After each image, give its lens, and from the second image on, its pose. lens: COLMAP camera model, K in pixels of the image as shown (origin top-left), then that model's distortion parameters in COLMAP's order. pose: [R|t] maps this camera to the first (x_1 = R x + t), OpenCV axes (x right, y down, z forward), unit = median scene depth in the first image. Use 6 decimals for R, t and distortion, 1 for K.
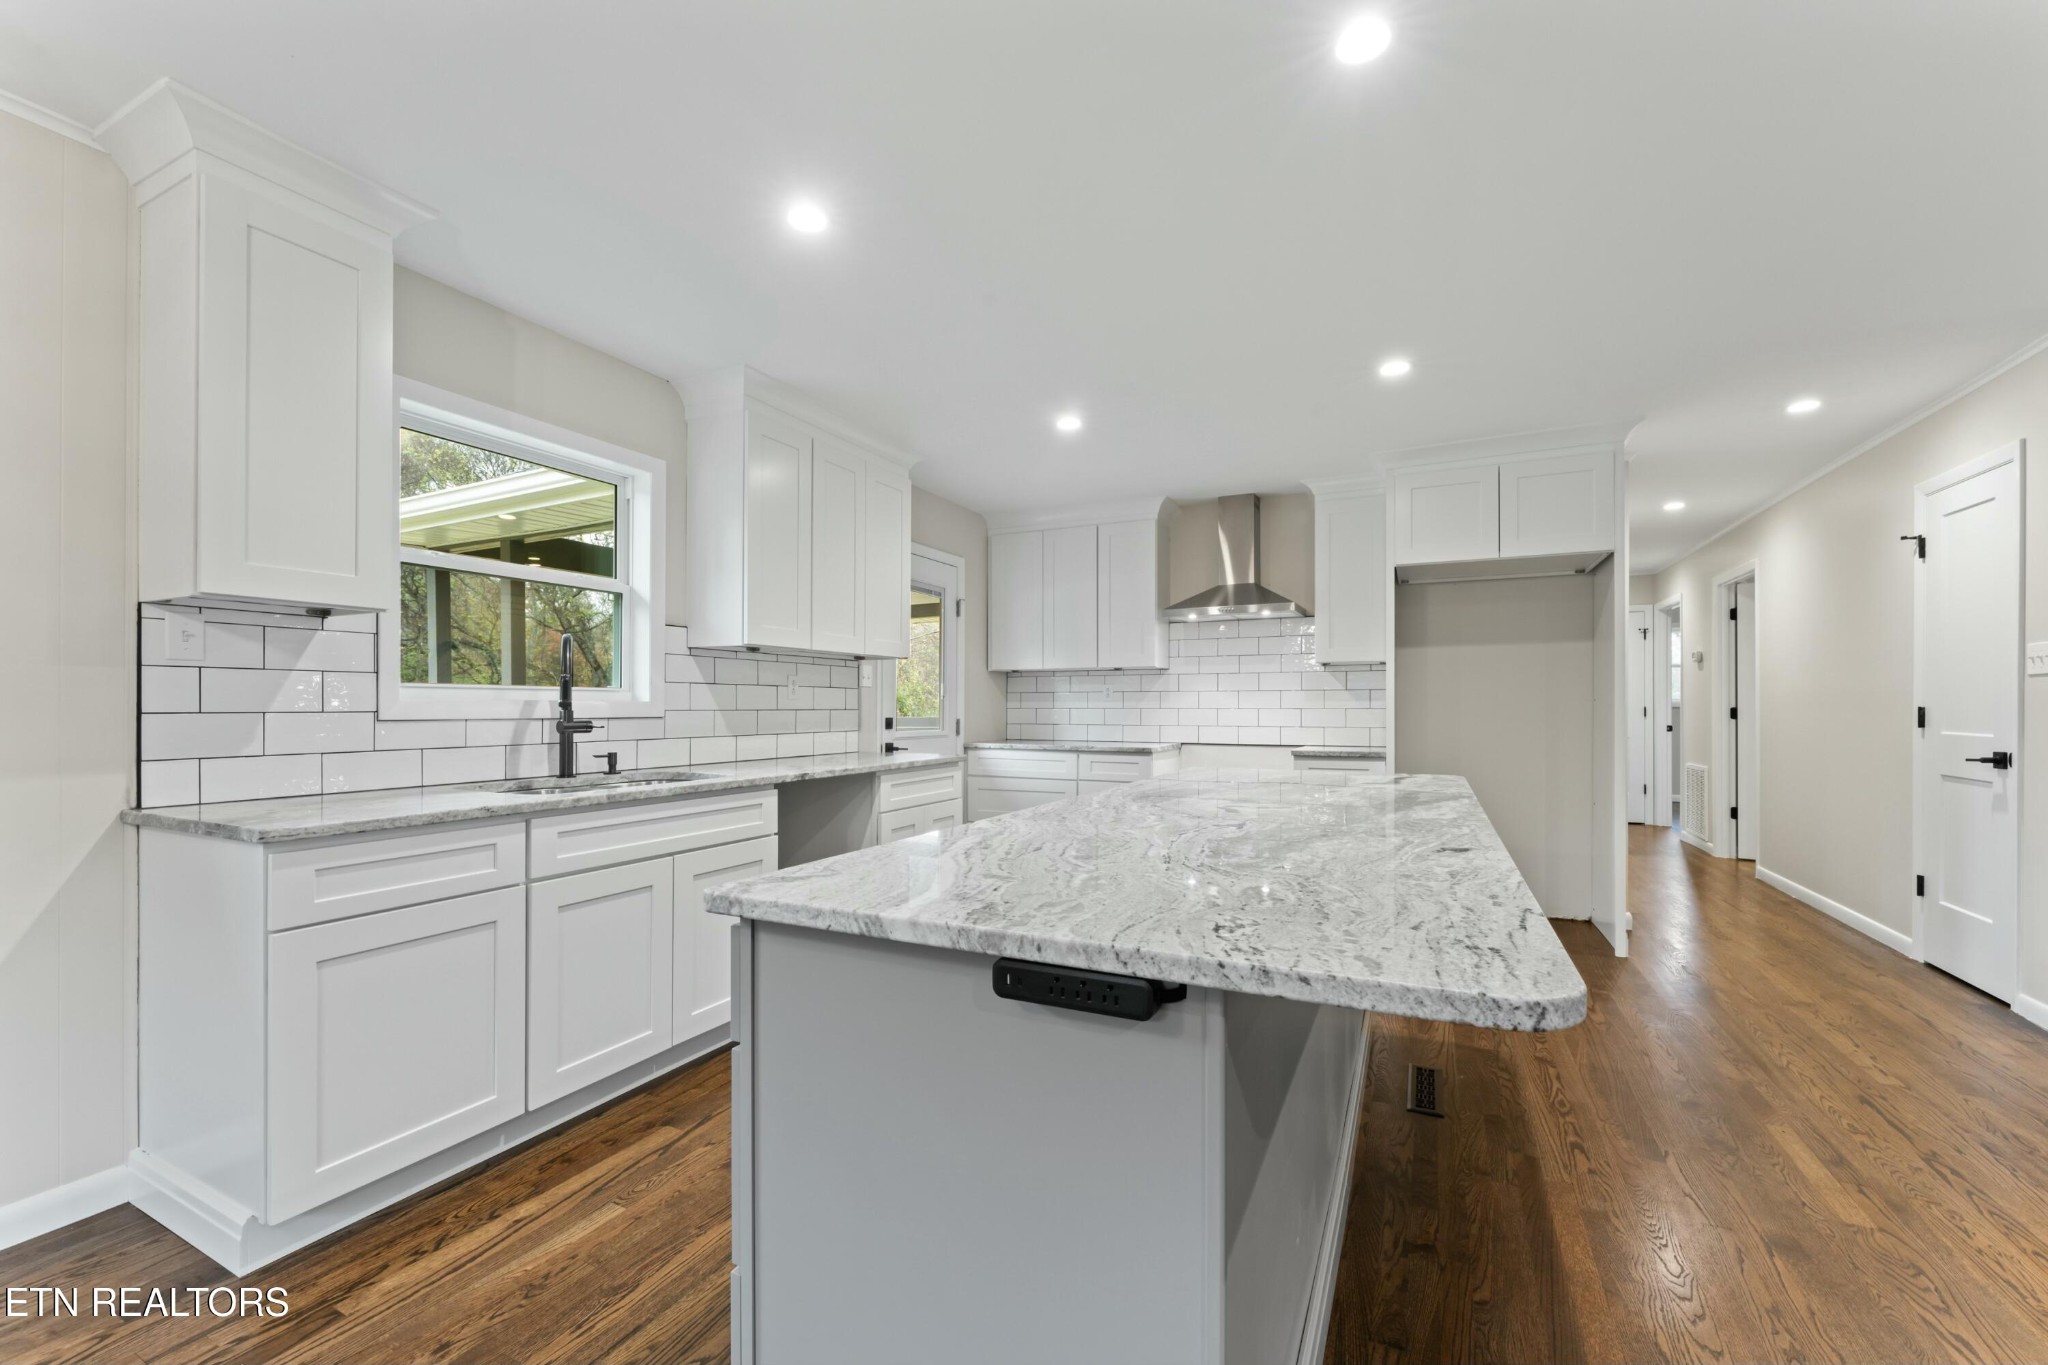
lens RADIAL K [[827.4, 0, 1012.2], [0, 827.4, 700.6], [0, 0, 1]] dist [-0.007046, 0.000679]
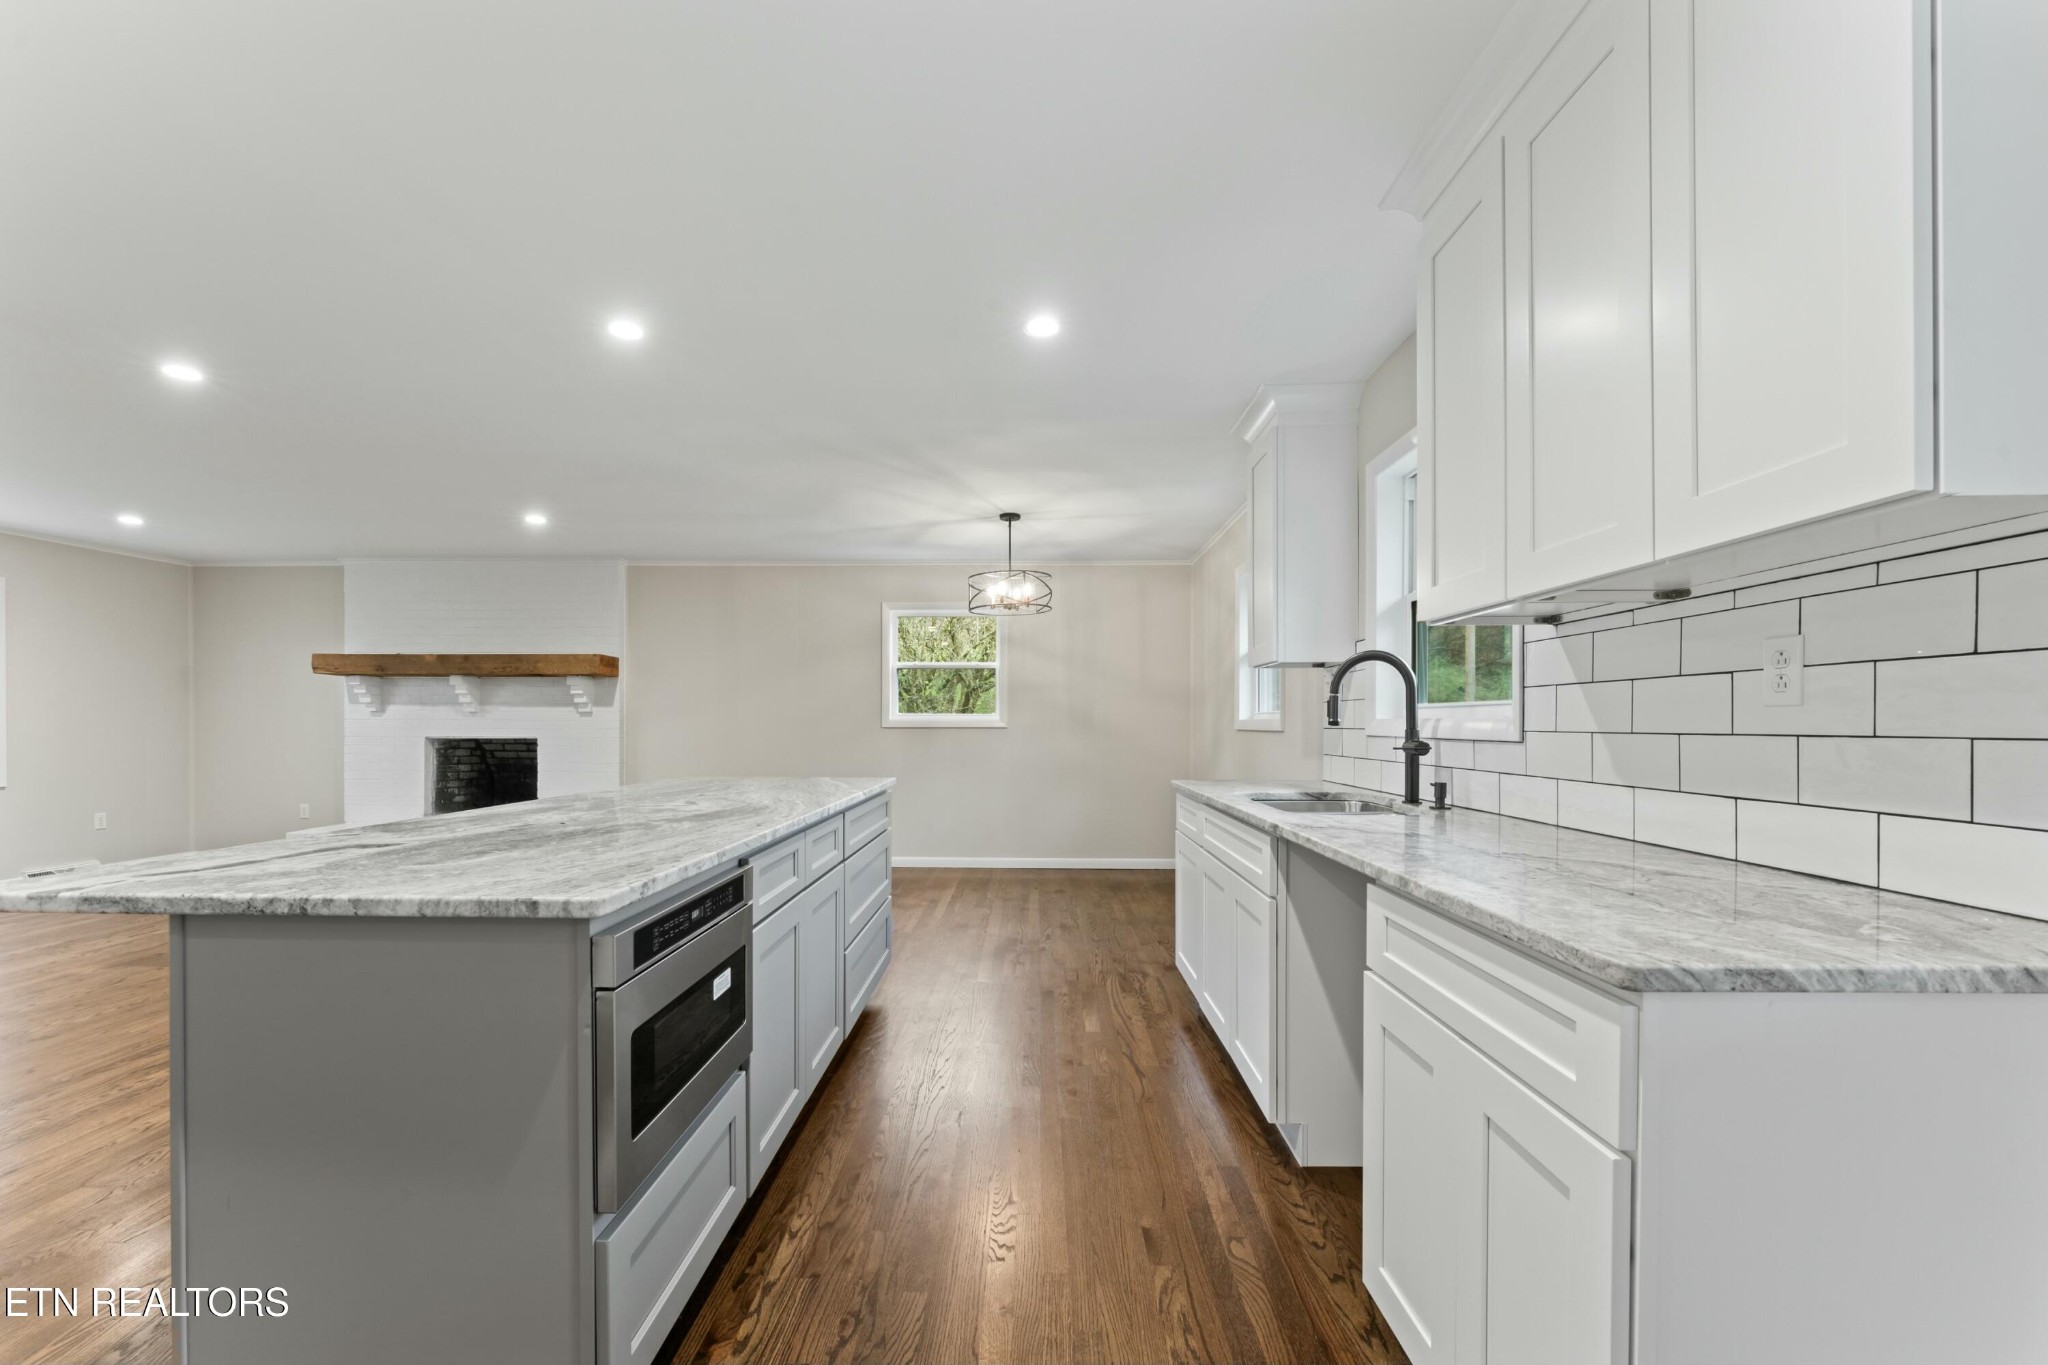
lens RADIAL K [[827.4, 0, 1018.2], [0, 827.4, 733.1], [0, 0, 1]] dist [-0.007046, 0.000679]
pose [[-0.902419, 0.000620, -0.430860, 0.241615], [-0.000888, 0.999994, 0.003299, 0.013185], [0.430859, 0.003360, -0.902413, 1.610648]]
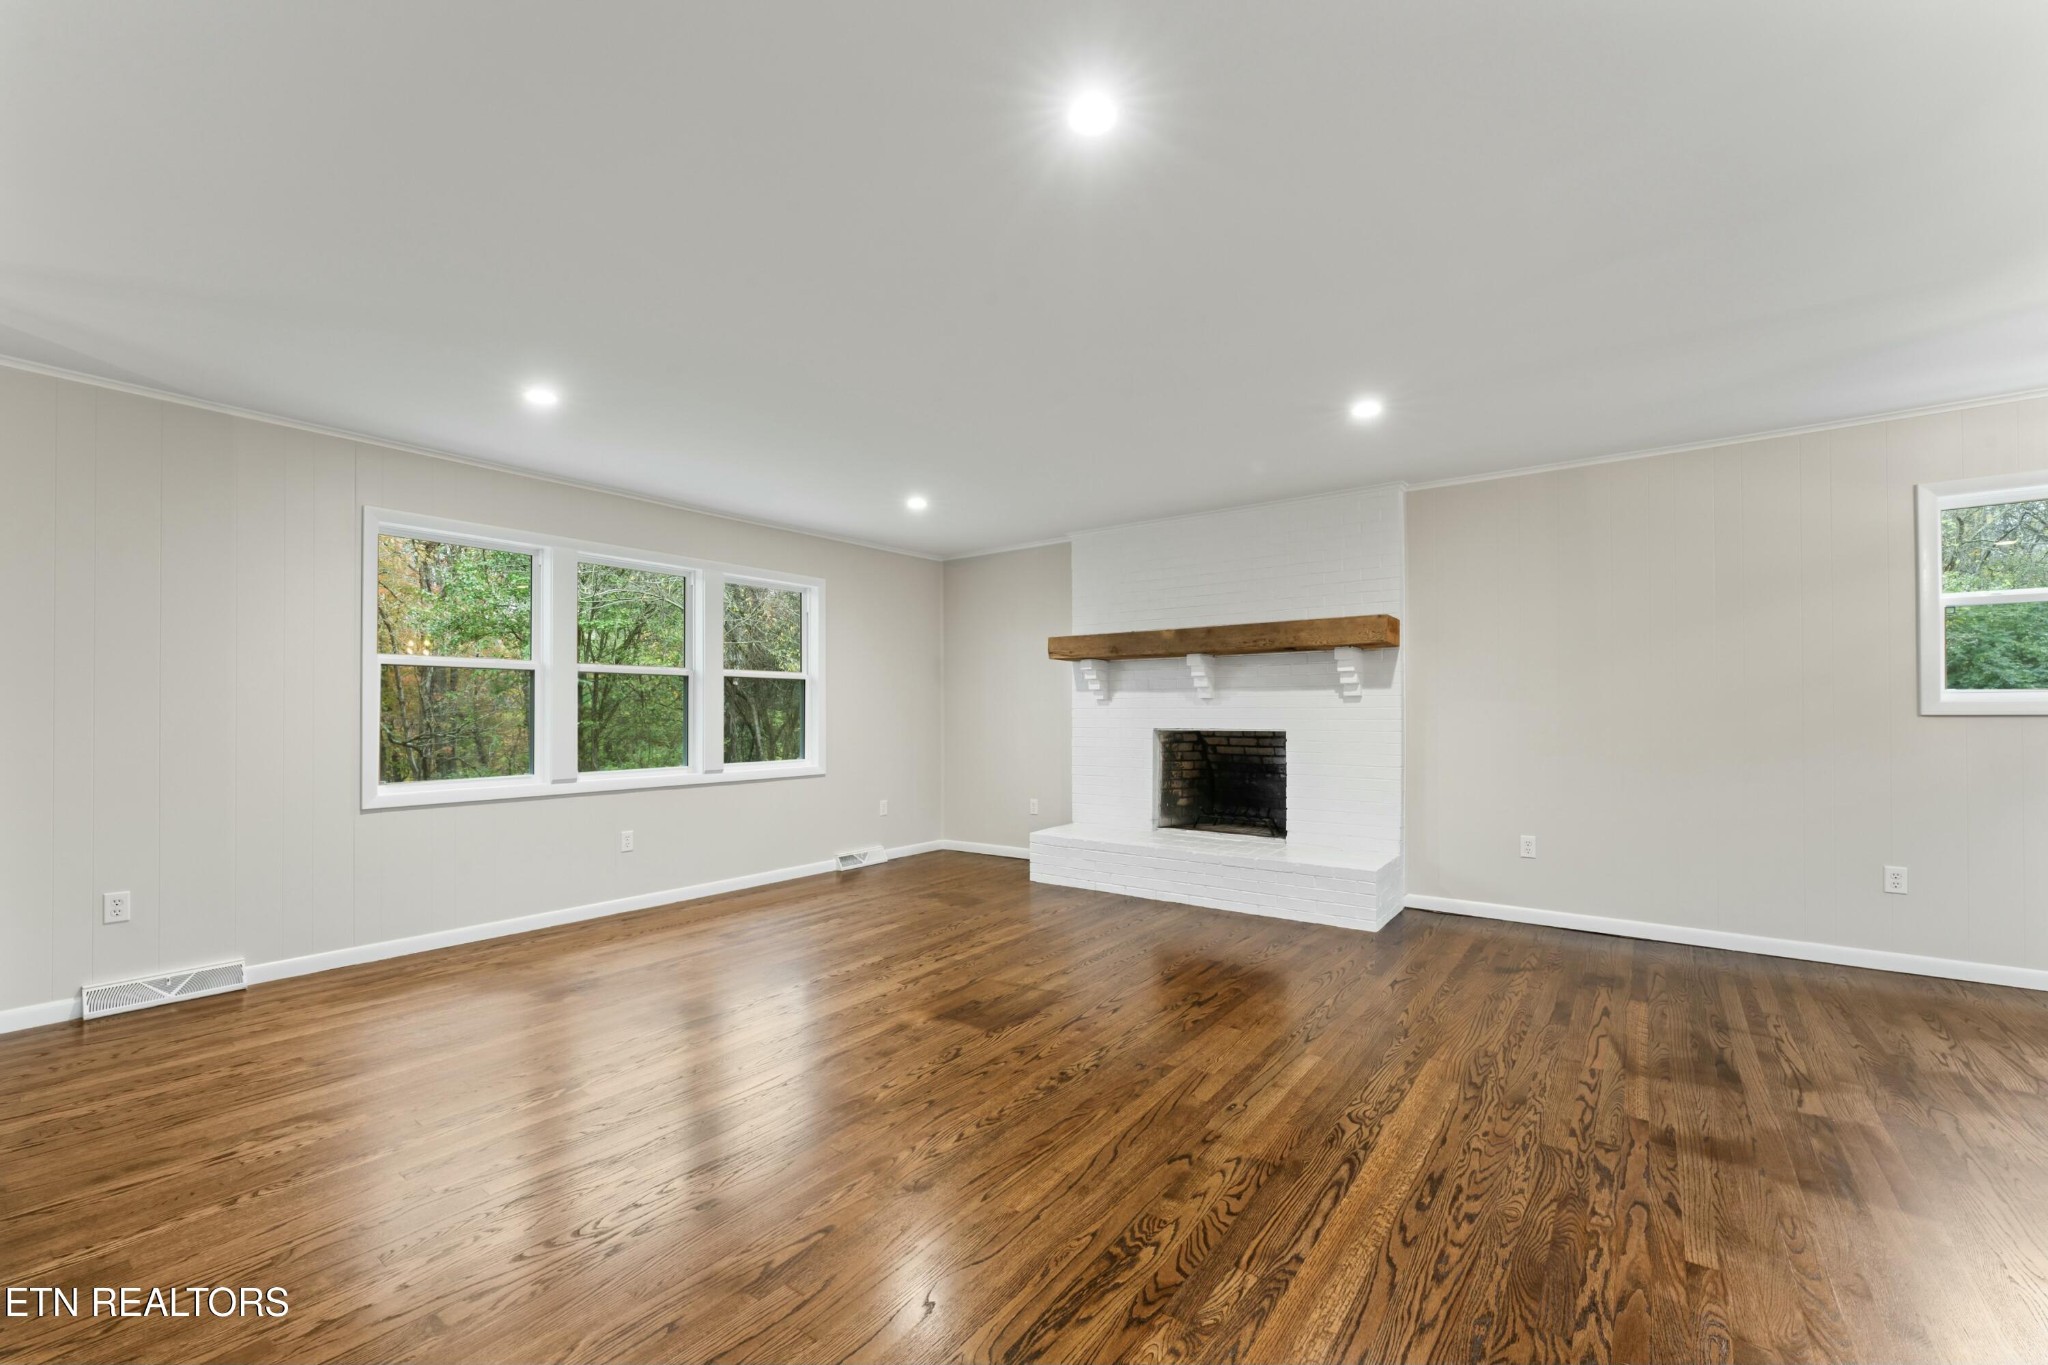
lens RADIAL K [[827.4, 0, 1023.1], [0, 827.4, 704.1], [0, 0, 1]] dist [-0.007046, 0.000679]
pose [[-0.984363, 0.004605, 0.176092, 0.708085], [0.001594, 0.999850, -0.017235, 0.007867], [-0.176145, -0.016685, -0.984223, 0.801007]]
